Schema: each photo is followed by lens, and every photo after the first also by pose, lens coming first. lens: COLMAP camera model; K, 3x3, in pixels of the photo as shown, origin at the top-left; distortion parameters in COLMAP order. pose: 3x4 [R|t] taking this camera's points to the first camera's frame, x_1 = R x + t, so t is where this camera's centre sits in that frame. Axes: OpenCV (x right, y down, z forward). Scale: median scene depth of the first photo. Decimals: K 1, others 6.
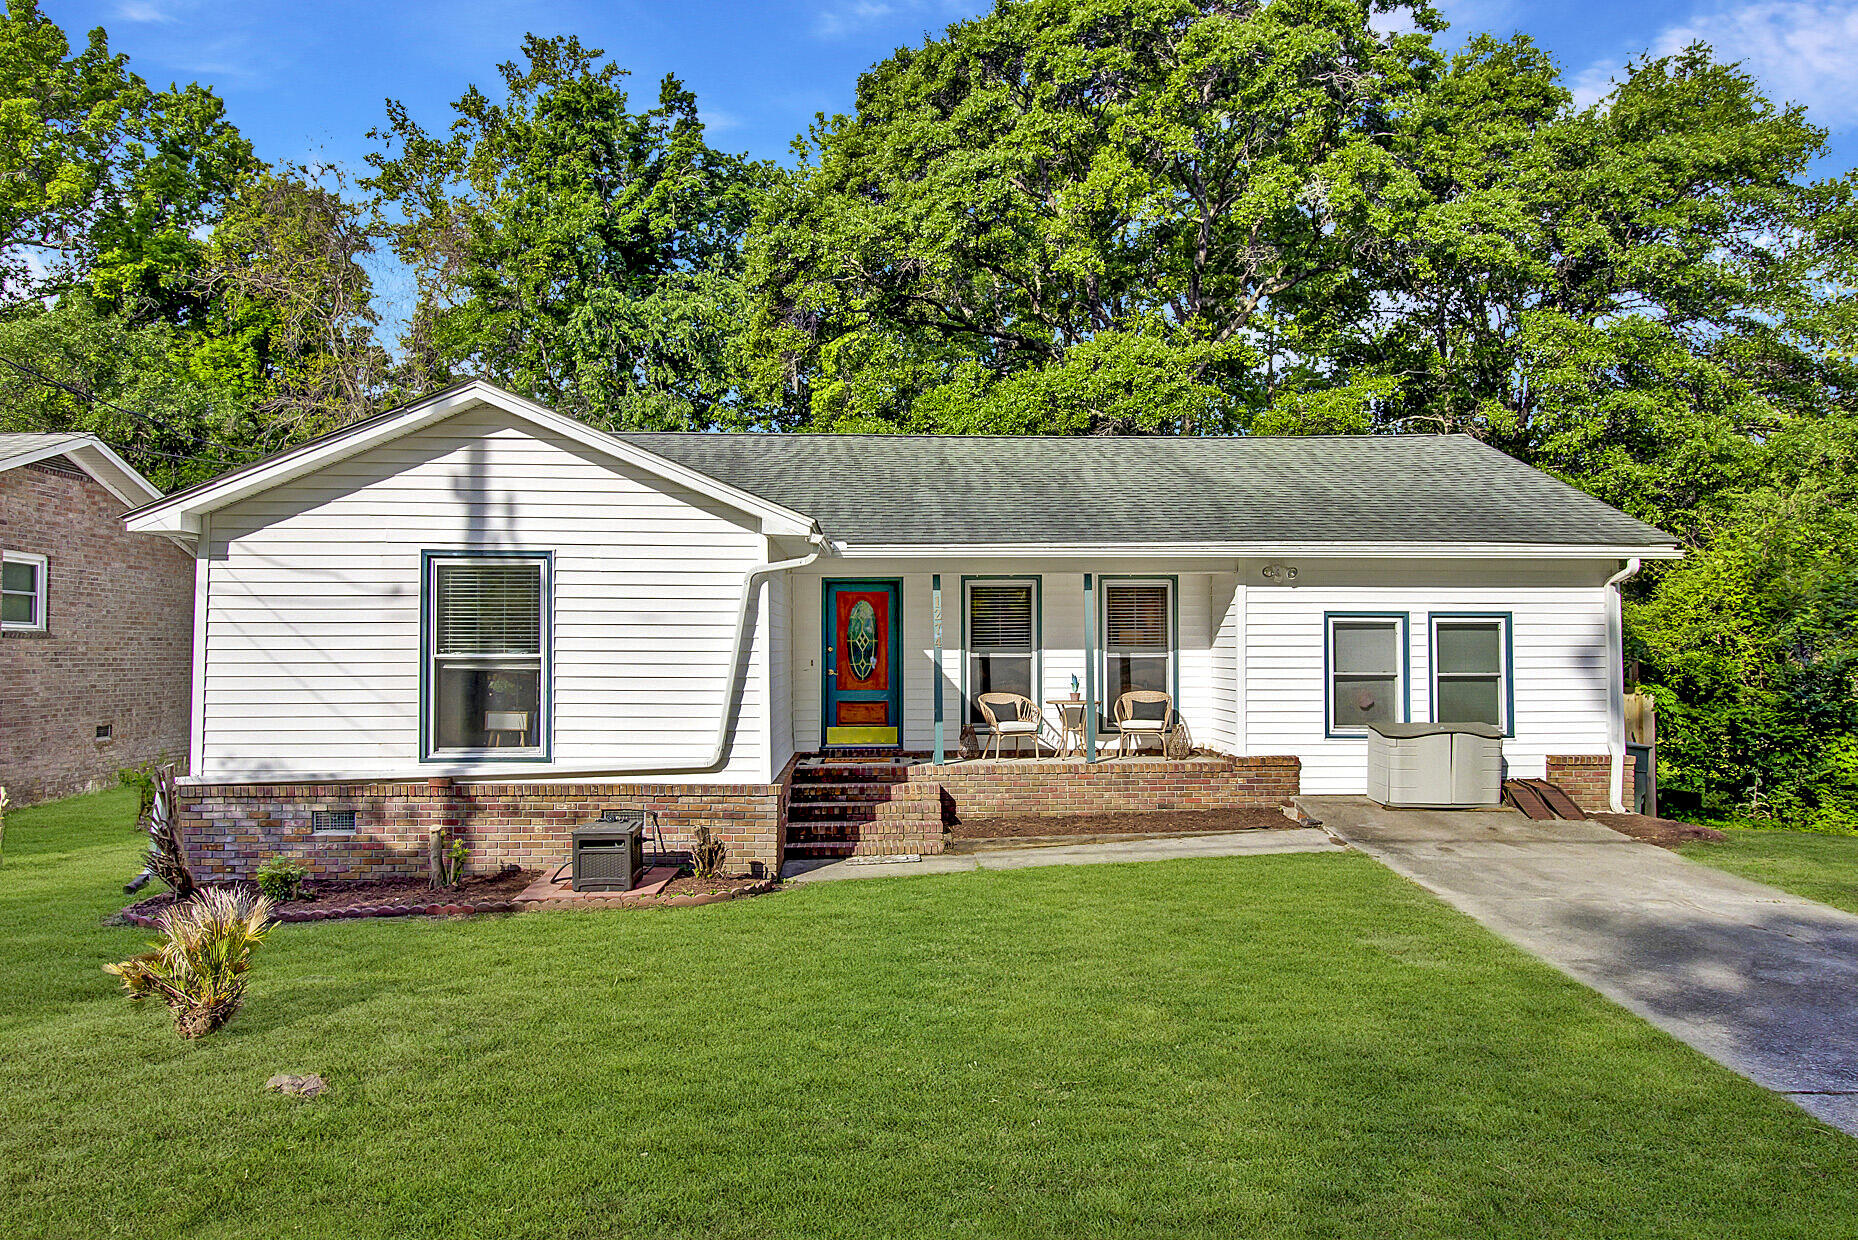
lens RADIAL K [[1289.3, 0, 929.0], [0, 1289.3, 620.0], [0, 0, 1]] dist [0.000761, -0.000306]
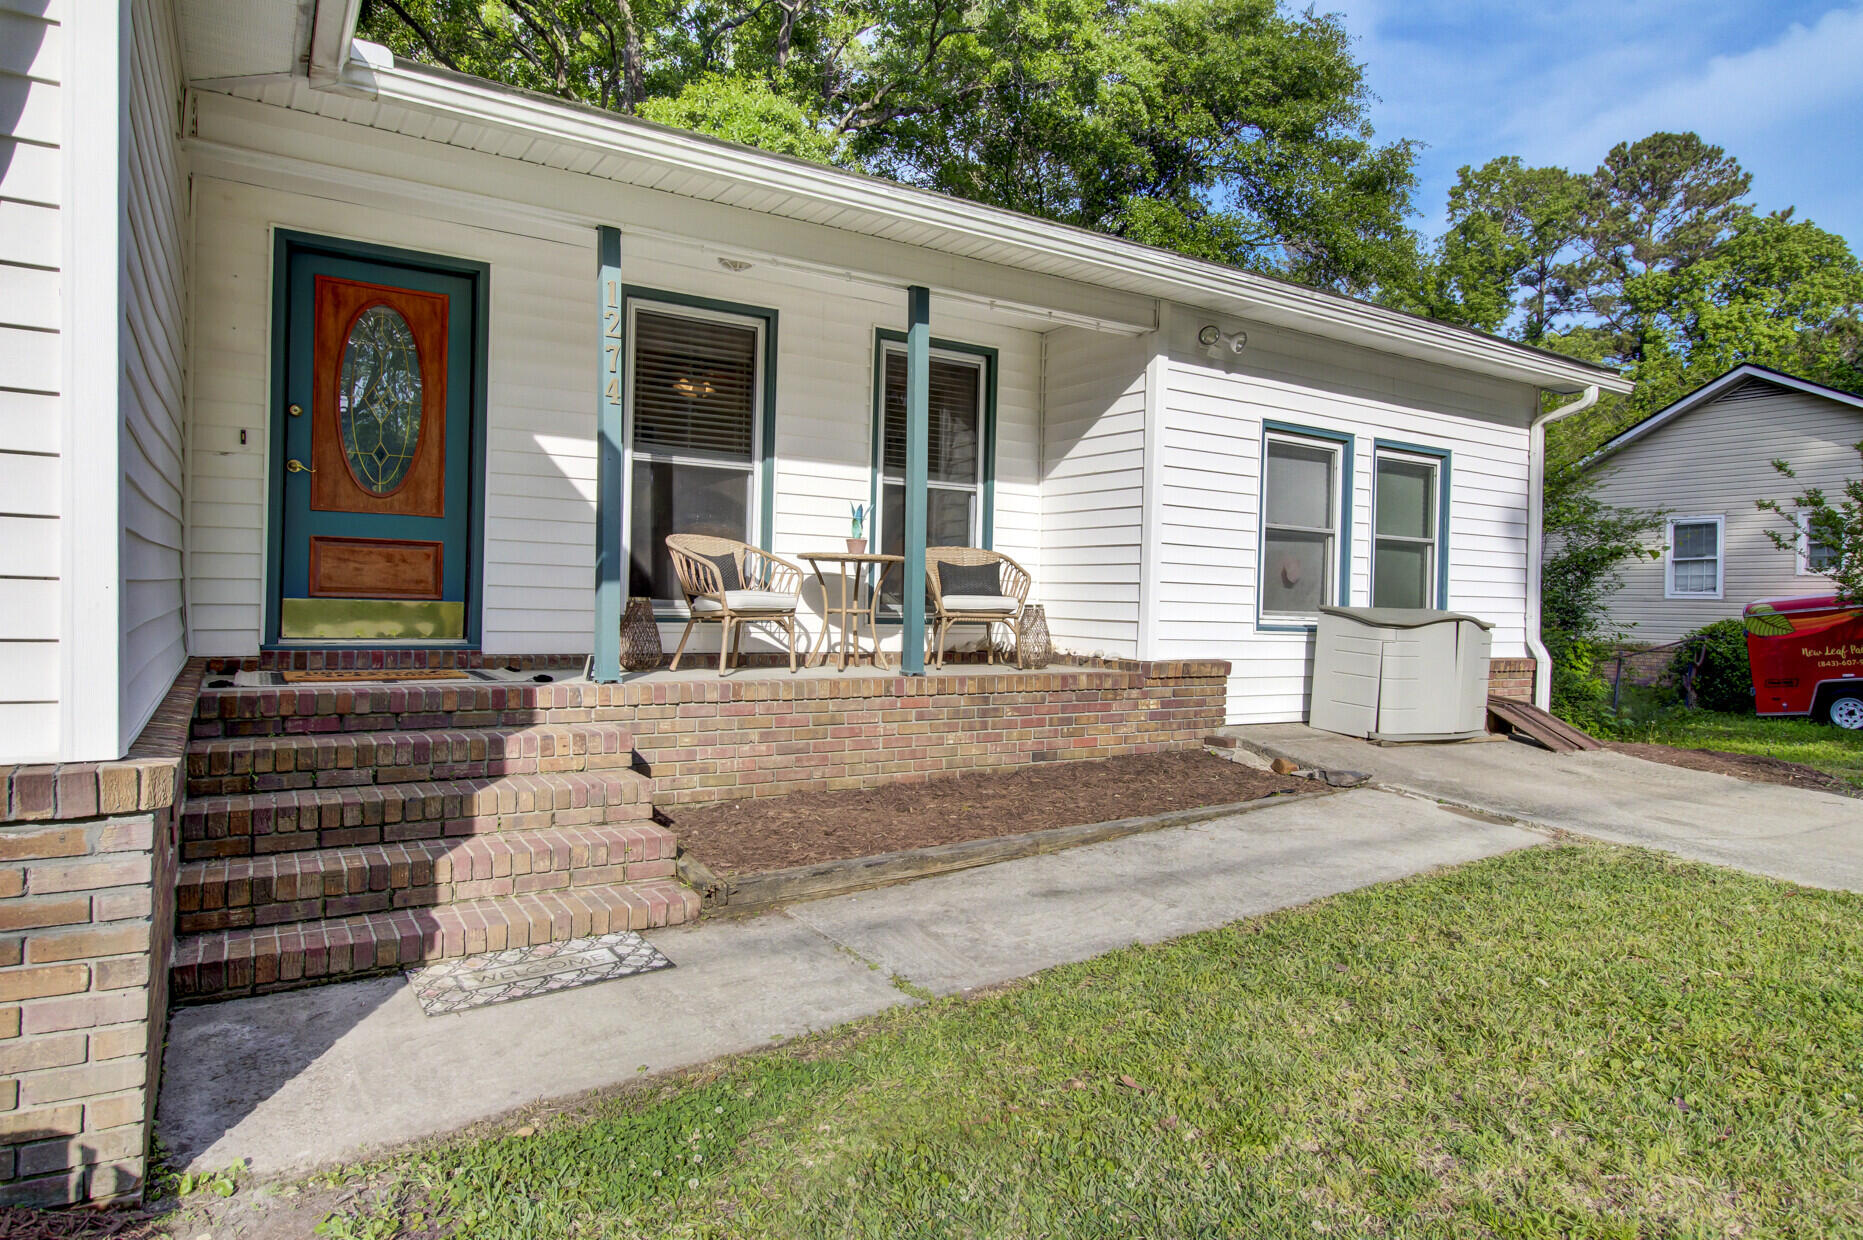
lens RADIAL K [[1092.4, 0, 931.5], [0, 1092.4, 620.0], [0, 0, 1]] dist [-0.002212, -0.000330]
pose [[0.865536, 0.016408, 0.500577, -0.082311], [-0.037807, 0.998752, 0.032634, 0.078817], [-0.499417, -0.047172, 0.865077, 0.660040]]
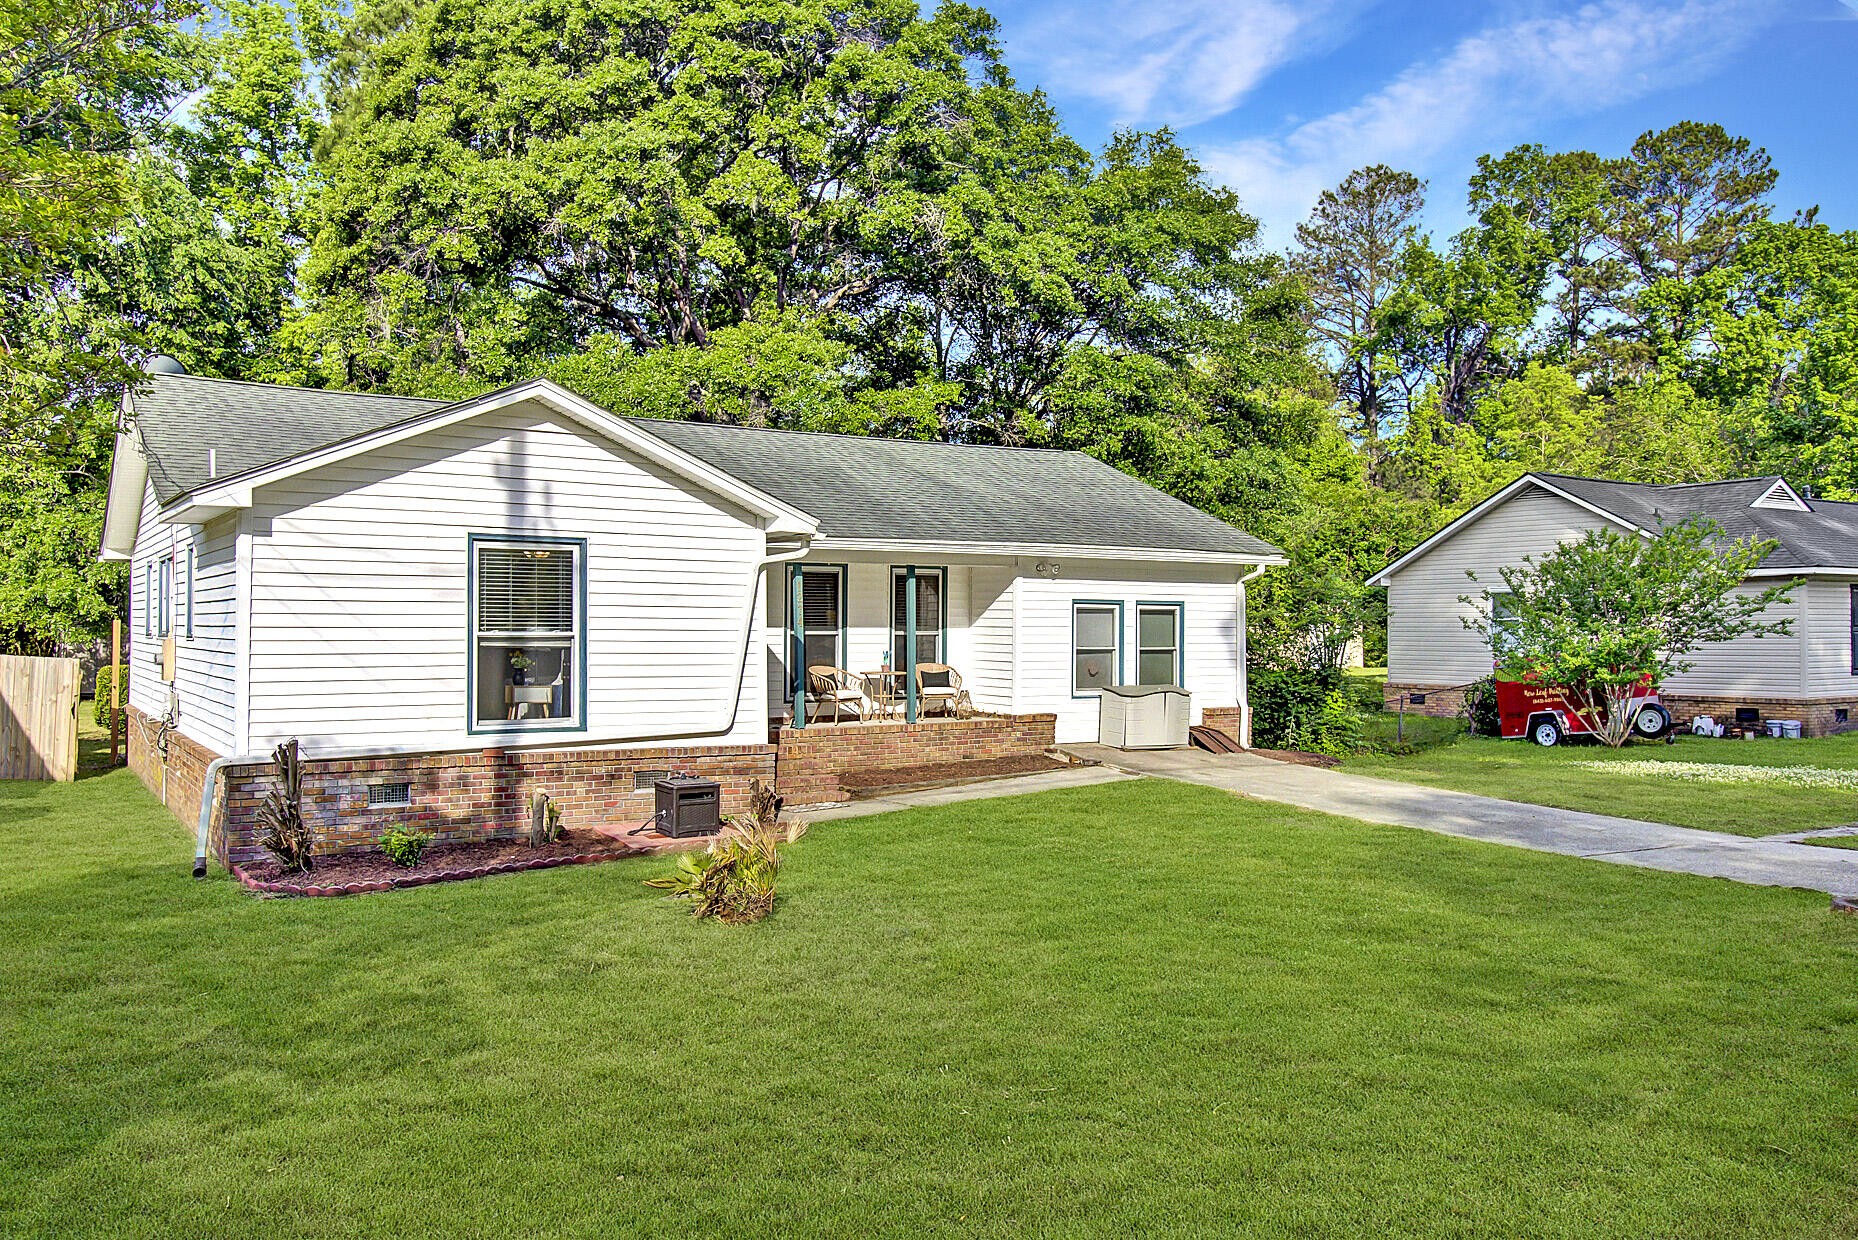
lens RADIAL K [[1495.1, 0, 929.0], [0, 1495.1, 620.0], [0, 0, 1]] dist [0.003621, -0.001759]
pose [[0.860638, 0.006736, 0.509173, -0.590580], [-0.018289, 0.999676, 0.017689, -0.010150], [-0.508889, -0.024536, 0.860482, -0.207295]]
